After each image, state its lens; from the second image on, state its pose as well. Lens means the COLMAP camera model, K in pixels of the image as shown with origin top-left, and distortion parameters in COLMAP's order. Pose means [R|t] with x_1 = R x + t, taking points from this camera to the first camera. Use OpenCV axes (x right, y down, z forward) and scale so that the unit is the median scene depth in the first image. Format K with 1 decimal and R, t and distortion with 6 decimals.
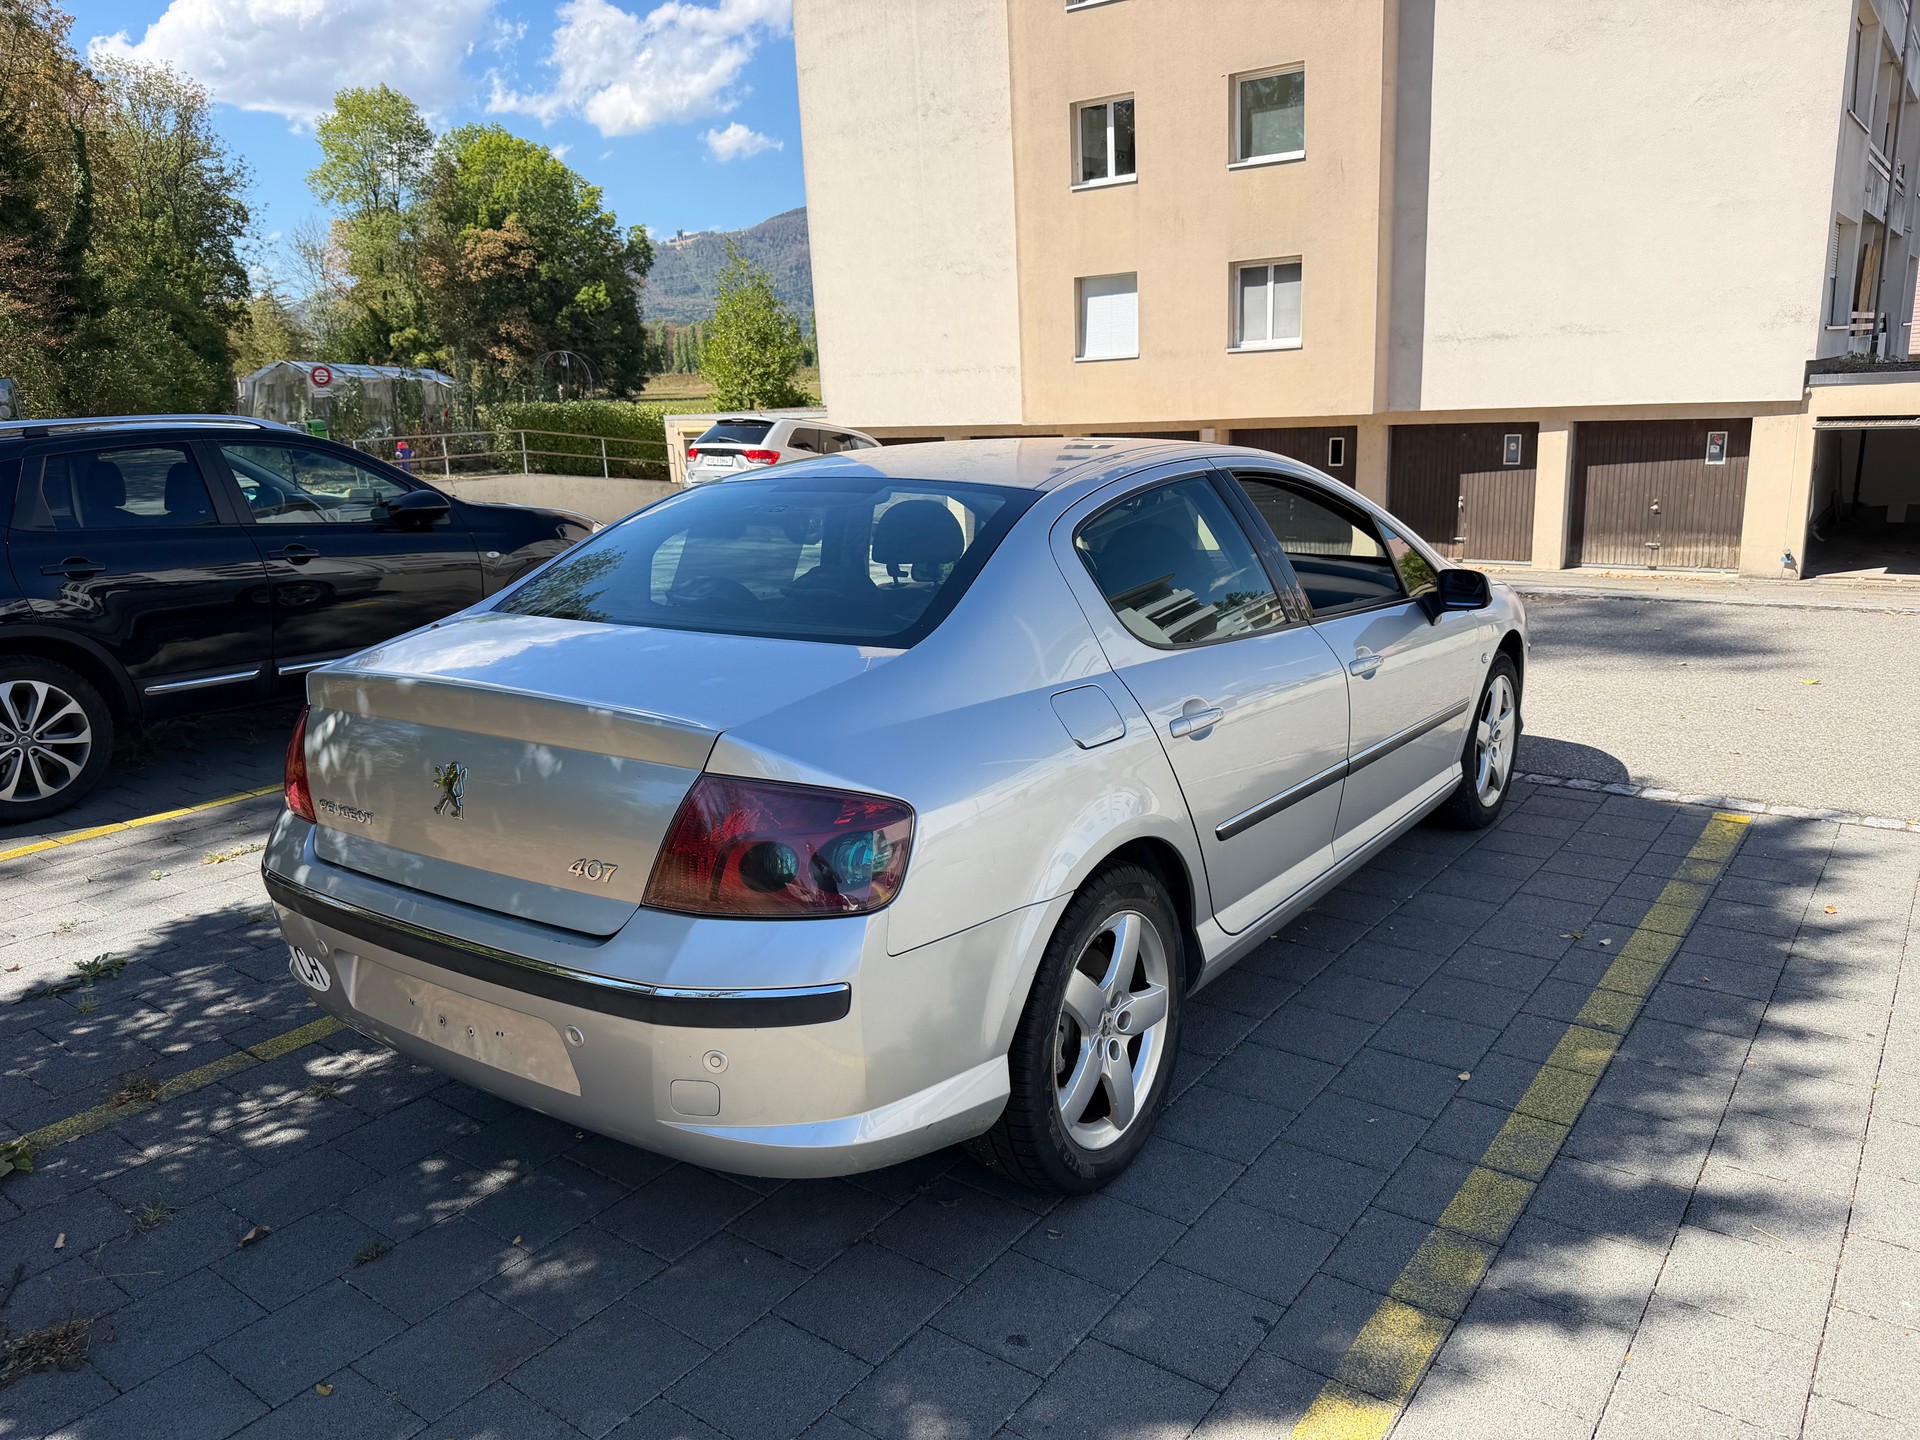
lens RADIAL K [[1383.5, 0, 960.0], [0, 1383.5, 720.0], [0, 0, 1]] dist [0.039419, -0.001203]
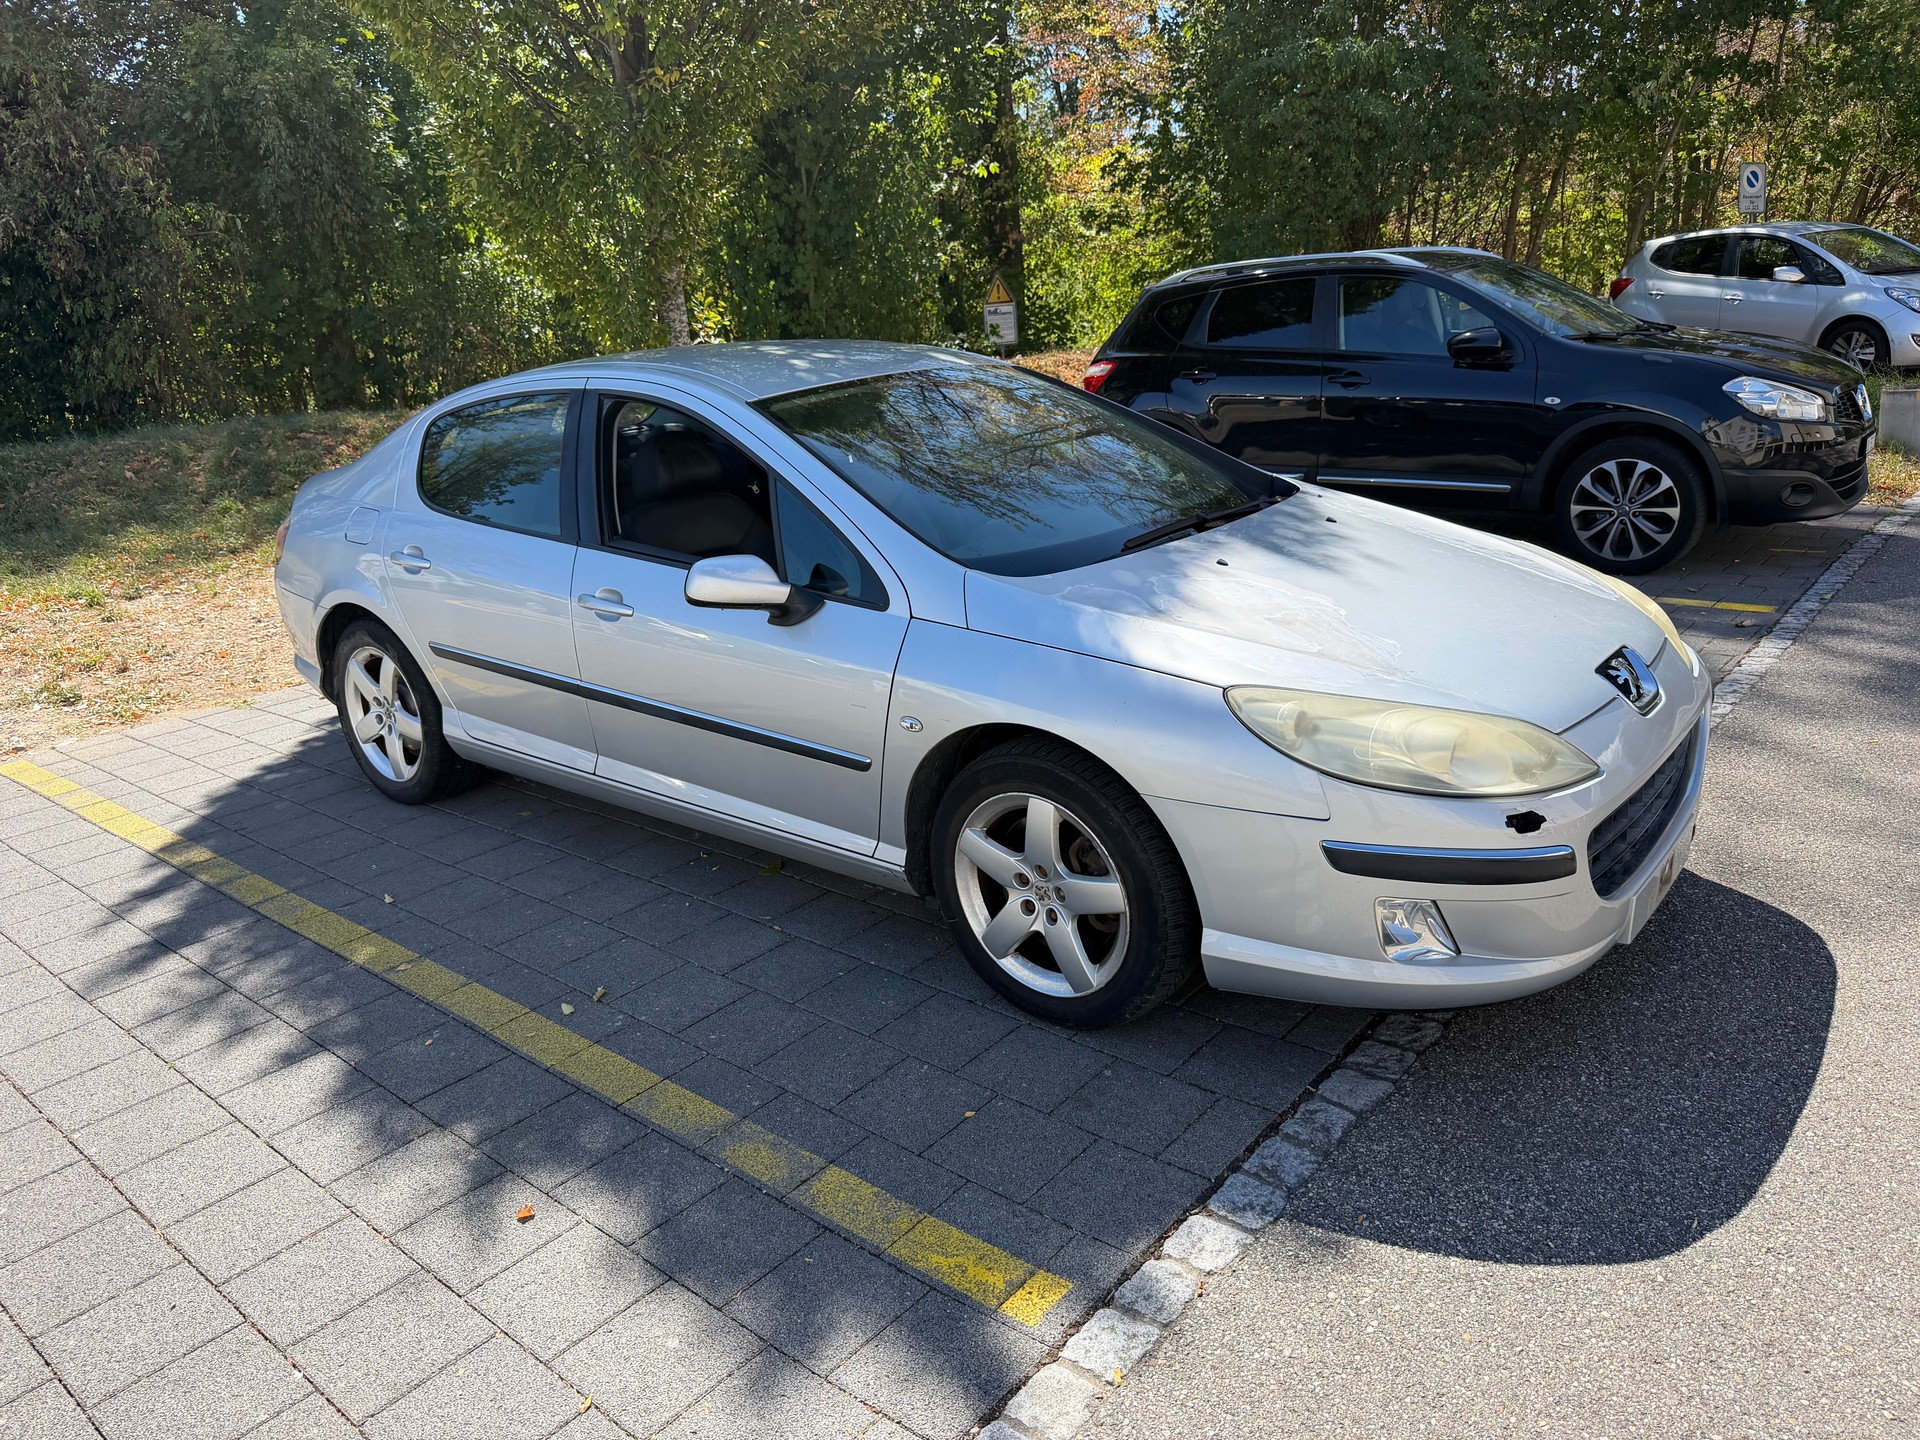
lens RADIAL K [[1341.7, 0, 960.0], [0, 1341.7, 720.0], [0, 0, 1]] dist [0.005784, 0.001507]
pose [[-0.060227, 0.347267, -0.935830, 1.285427], [-0.147355, 0.924167, 0.352422, -0.366398], [0.987248, 0.159124, -0.004488, 1.352476]]
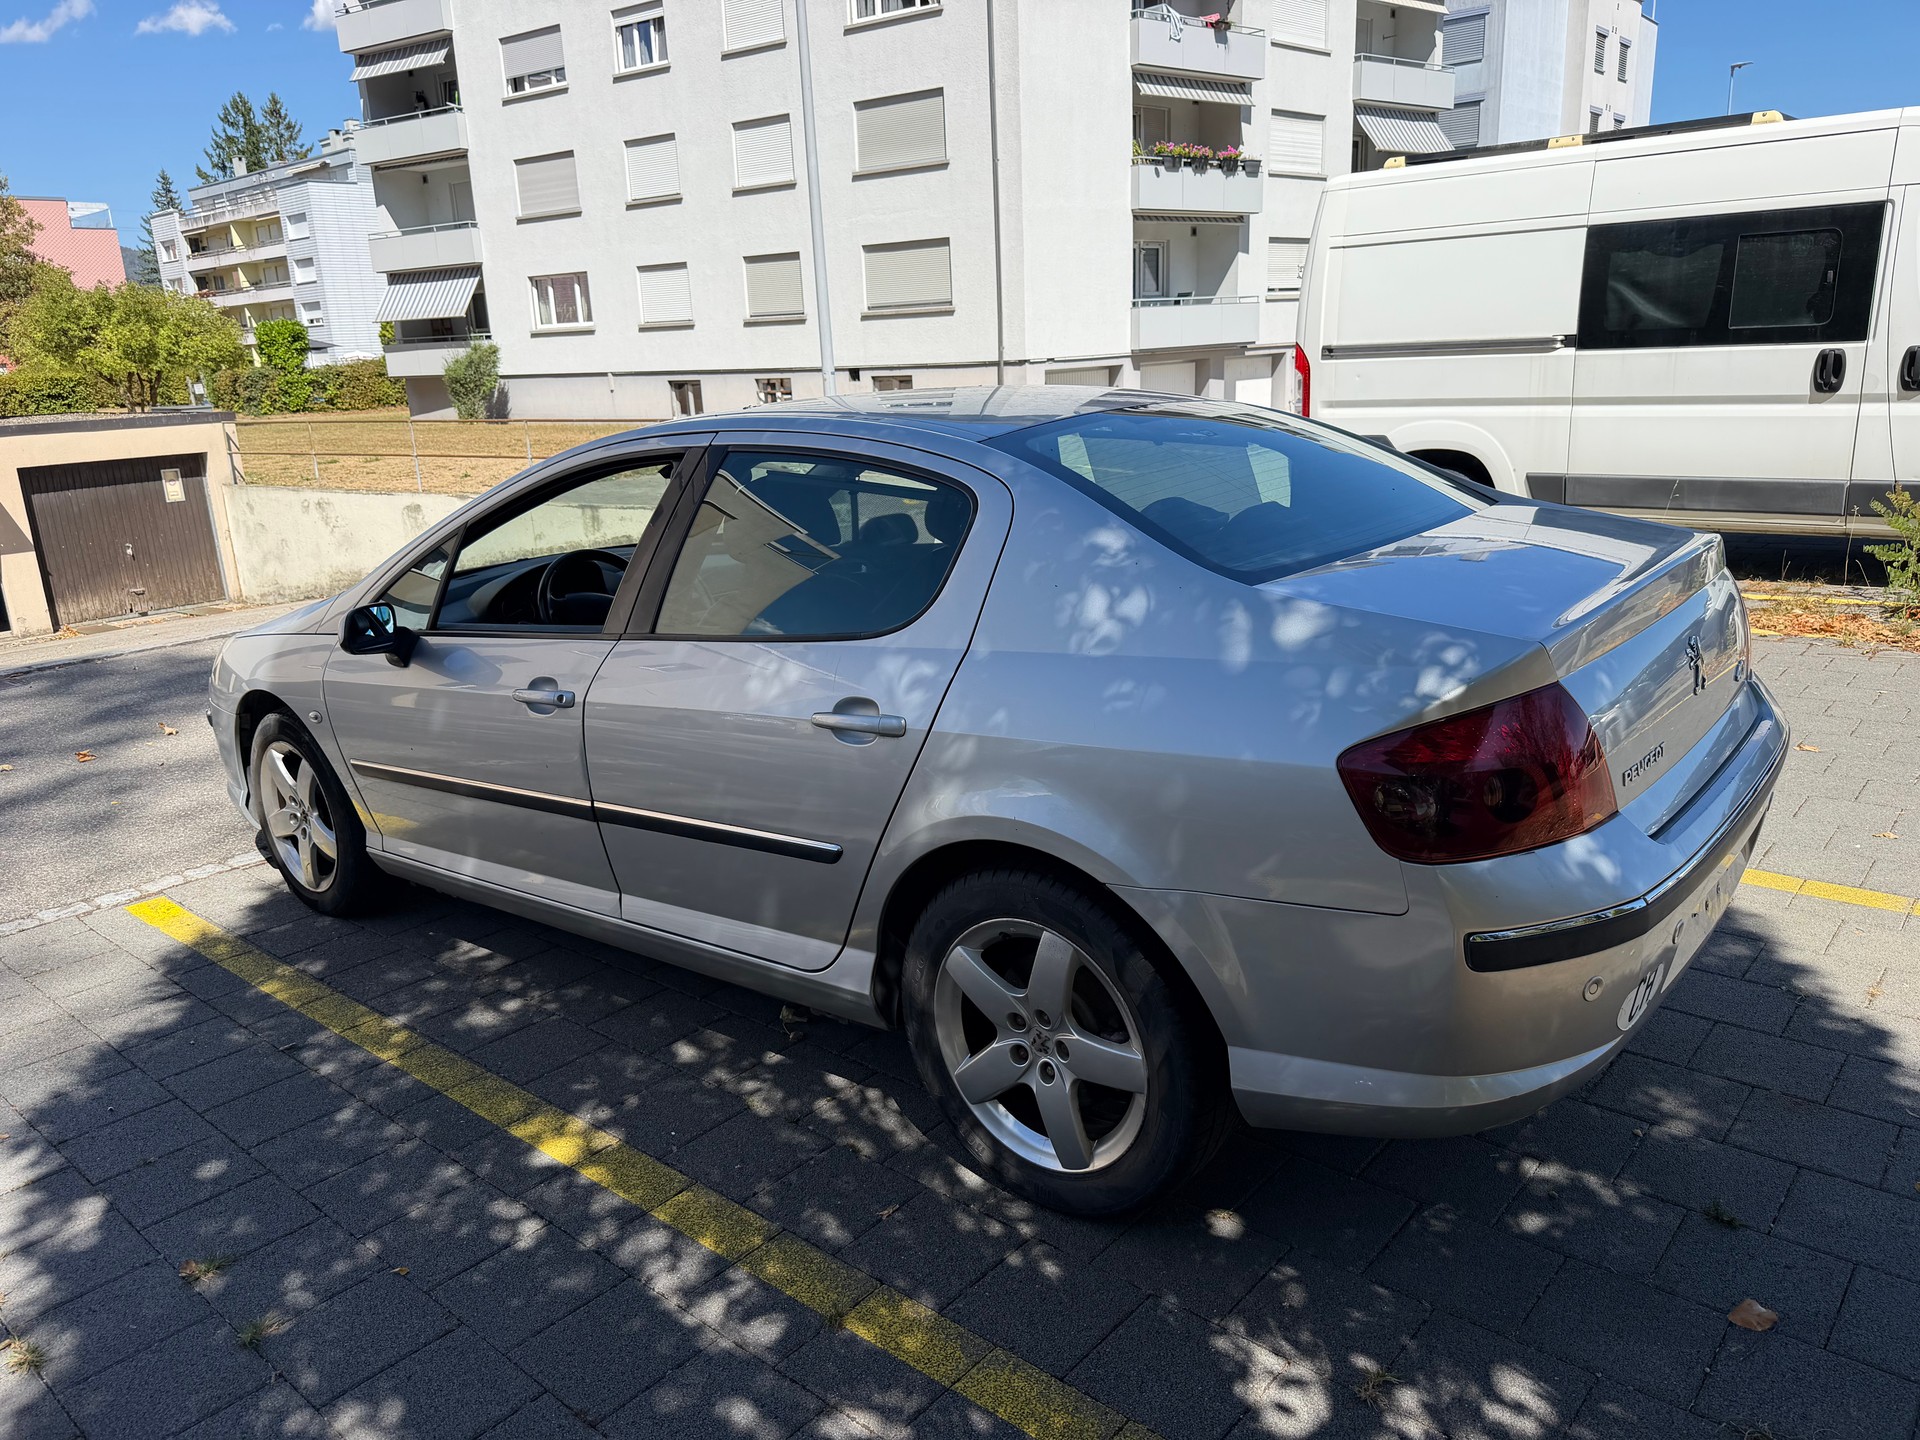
lens RADIAL K [[1355.8, 0, 939.5], [0, 1355.8, 723.5], [0, 0, 1]] dist [-0.015924, -0.003144]
pose [[0.072923, -0.218402, 0.973130, -0.945588], [0.275034, 0.942297, 0.190872, -0.166670], [-0.958665, 0.253725, 0.128783, 0.998535]]
